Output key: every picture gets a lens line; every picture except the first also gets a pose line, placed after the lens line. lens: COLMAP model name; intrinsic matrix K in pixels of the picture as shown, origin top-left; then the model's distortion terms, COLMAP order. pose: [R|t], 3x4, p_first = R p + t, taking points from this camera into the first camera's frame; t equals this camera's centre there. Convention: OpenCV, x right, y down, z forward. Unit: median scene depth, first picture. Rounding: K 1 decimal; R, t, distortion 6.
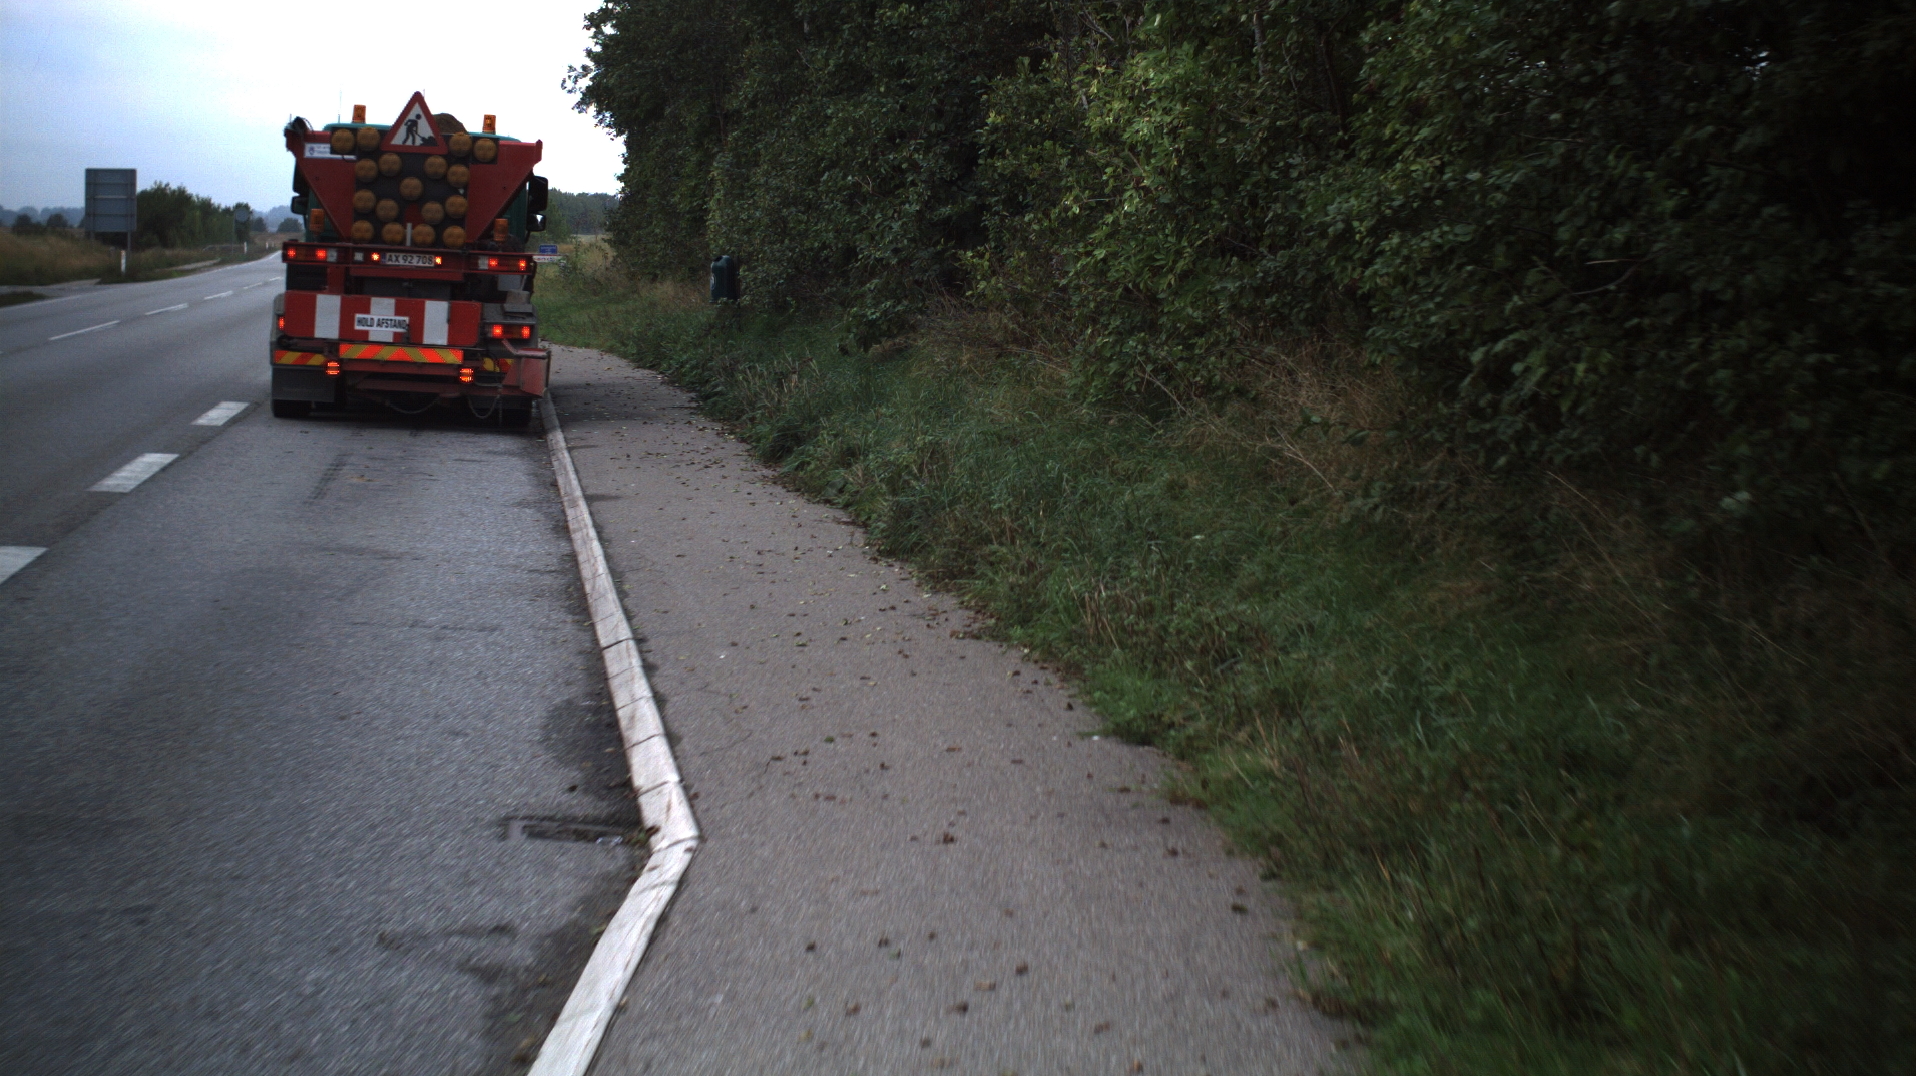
lens RADIAL K [[3734.3, 0, 958.0], [0, 3734.3, 538.0], [0, 0, 1]] dist [-0.221531, -0.051947]
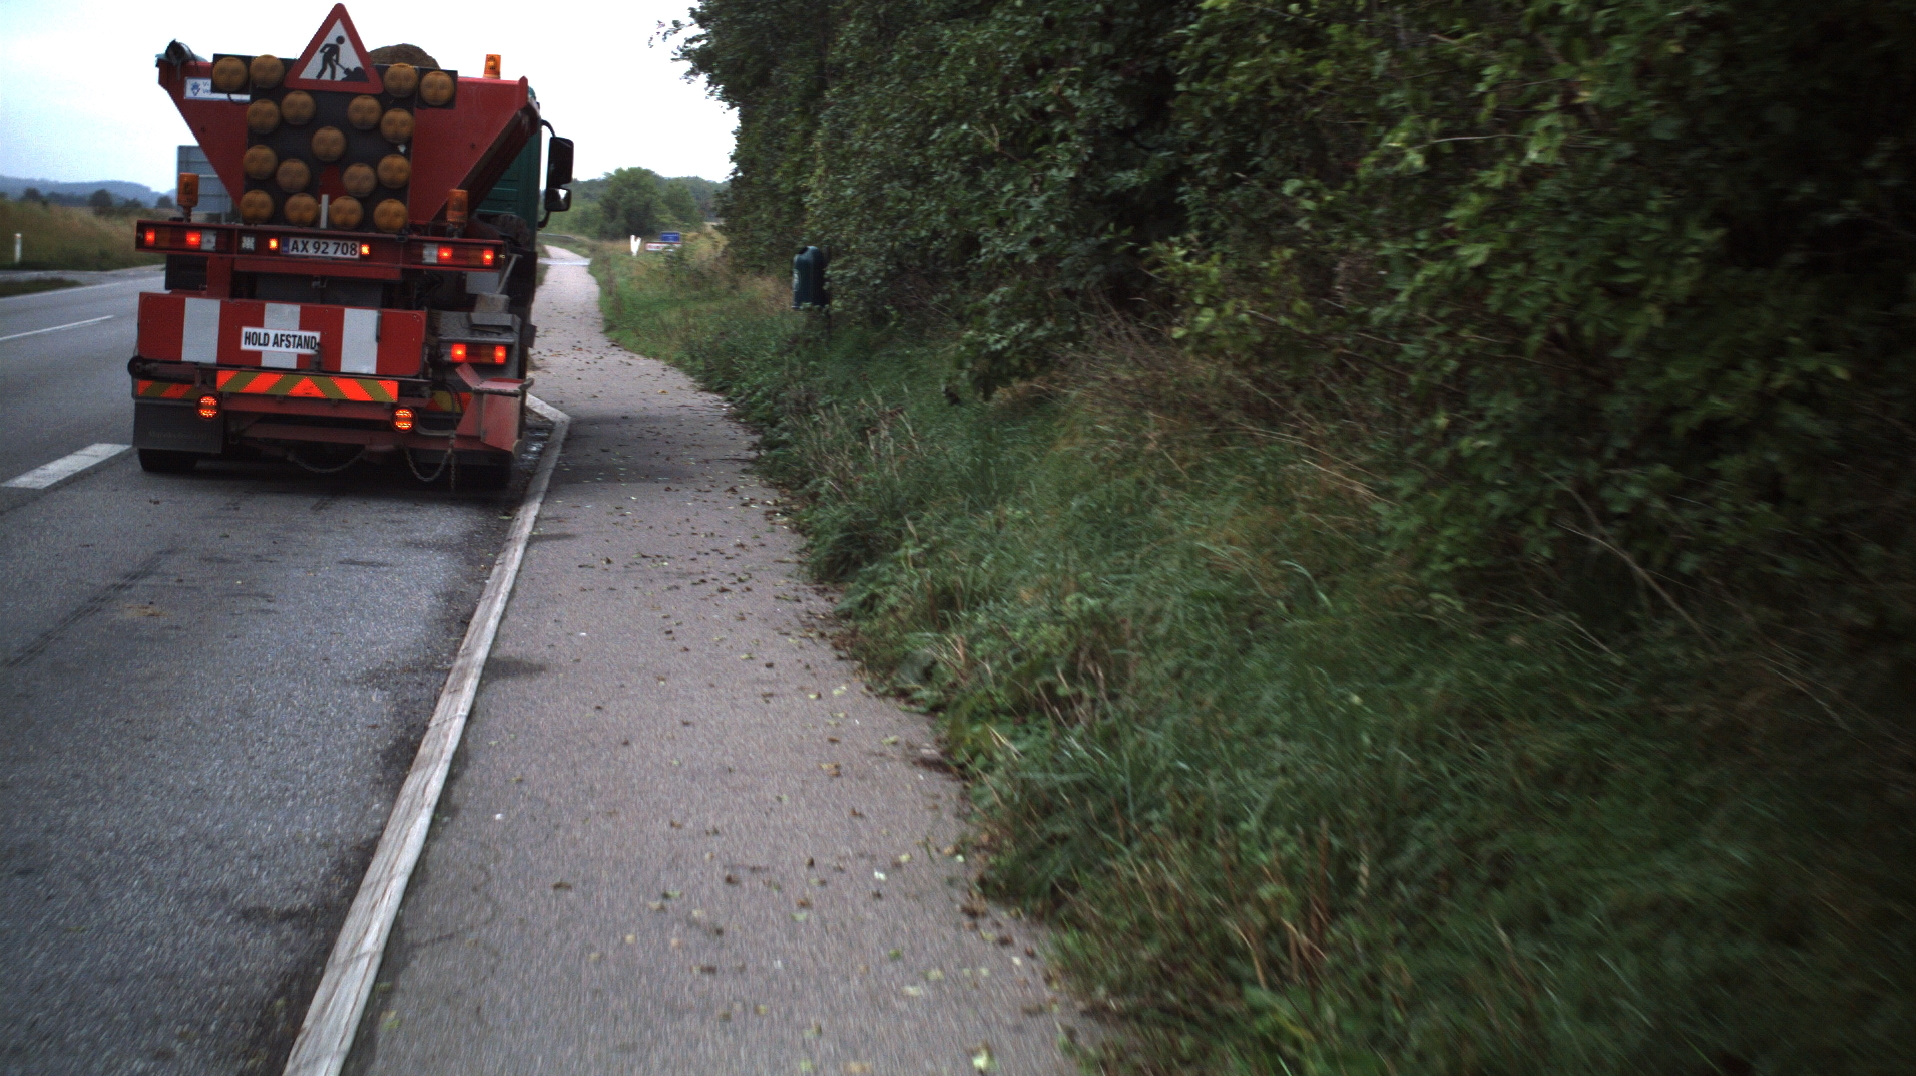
lens RADIAL K [[3734.3, 0, 958.0], [0, 3734.3, 538.0], [0, 0, 1]] dist [-0.221531, -0.051947]
pose [[0.999164, 0.013305, -0.038665, -0.004068], [-0.013220, 0.999910, 0.002465, -0.024875], [0.038694, -0.001952, 0.999249, 0.323413]]
